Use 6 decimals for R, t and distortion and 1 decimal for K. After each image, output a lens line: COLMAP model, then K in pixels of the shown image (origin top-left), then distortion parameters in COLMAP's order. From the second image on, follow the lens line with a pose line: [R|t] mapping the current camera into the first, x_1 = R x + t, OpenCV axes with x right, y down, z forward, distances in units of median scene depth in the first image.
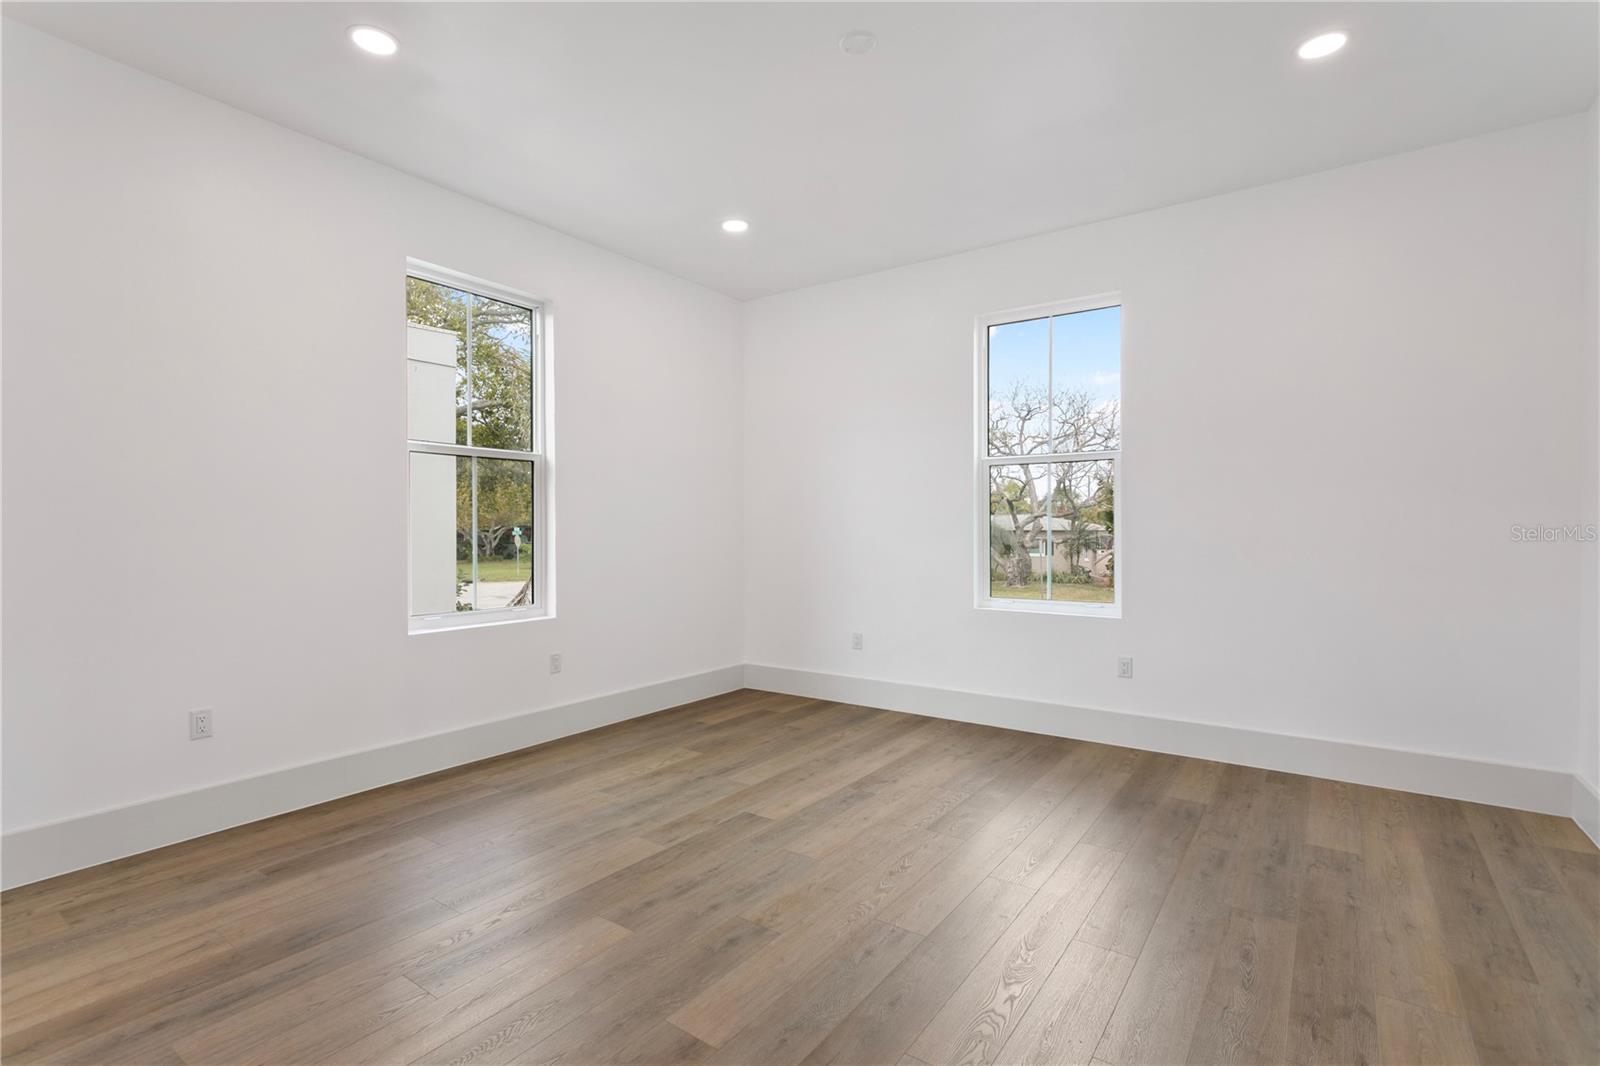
lens RADIAL K [[763.5, 0, 800.0], [0, 763.5, 533.0], [0, 0, 1]] dist [0.001159, -0.000114]
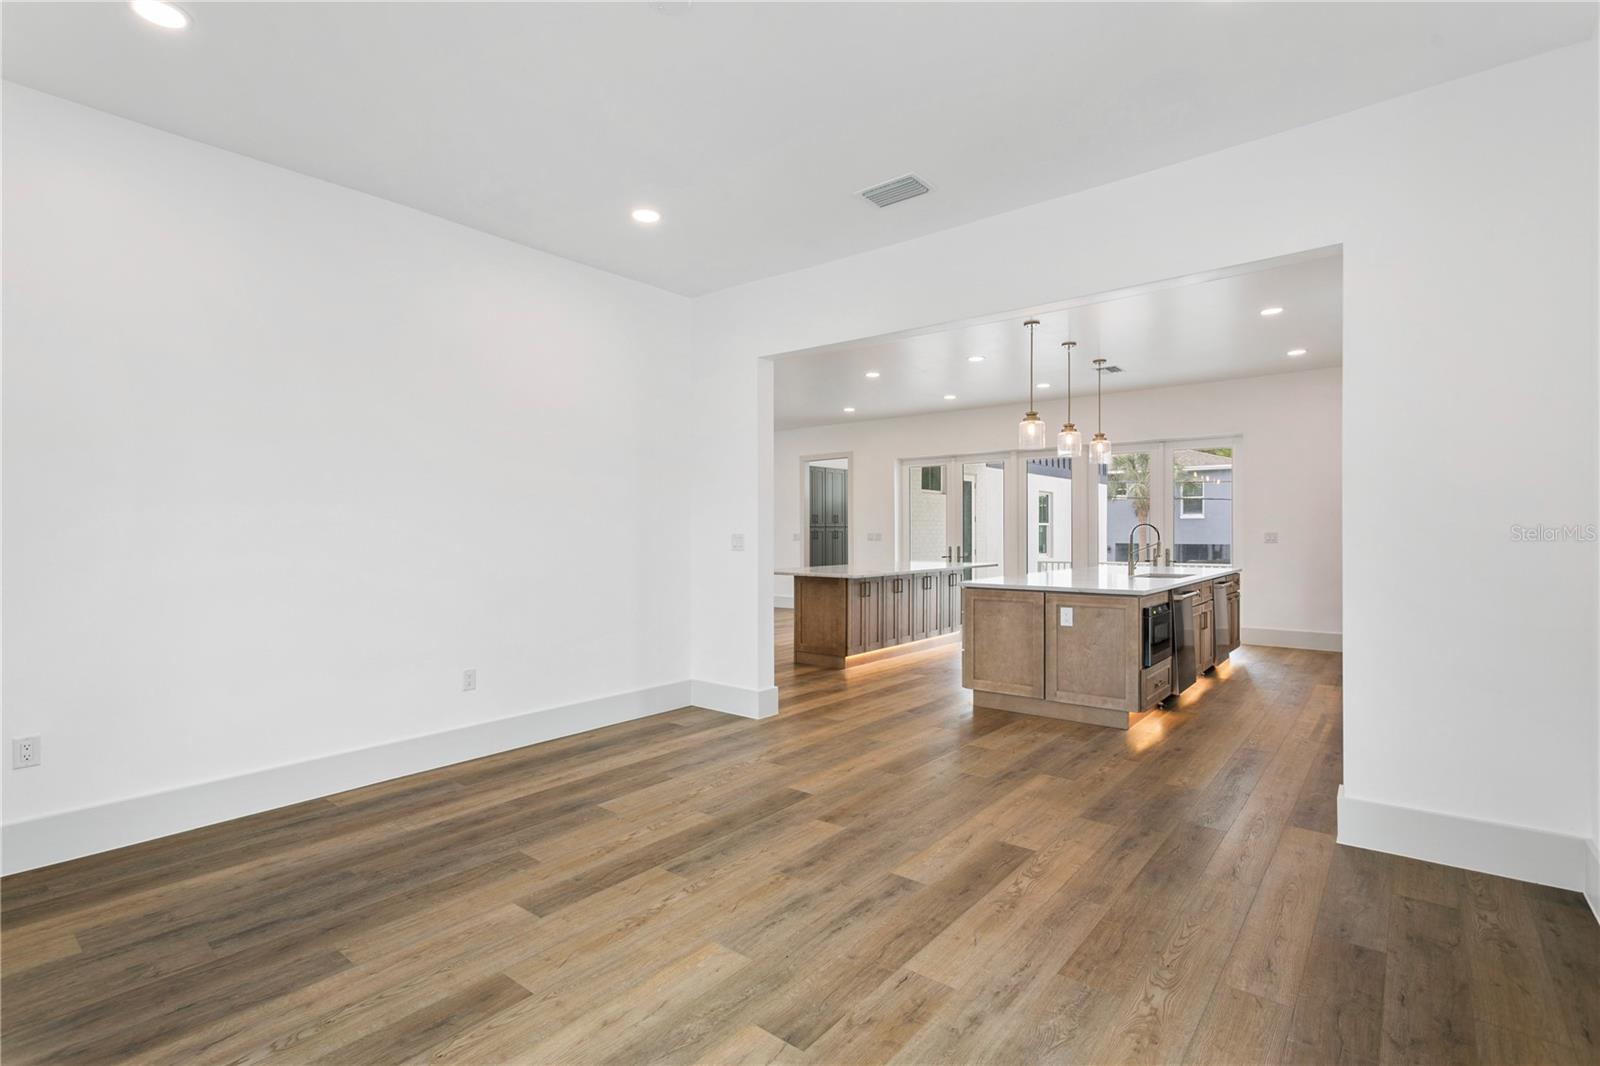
lens RADIAL K [[763.5, 0, 800.0], [0, 763.5, 533.0], [0, 0, 1]] dist [0.001159, -0.000114]
pose [[-0.997865, 0.003957, 0.065185, -0.132934], [0.004394, 0.999969, 0.006574, -0.024668], [-0.065157, 0.006846, -0.997852, 1.911712]]
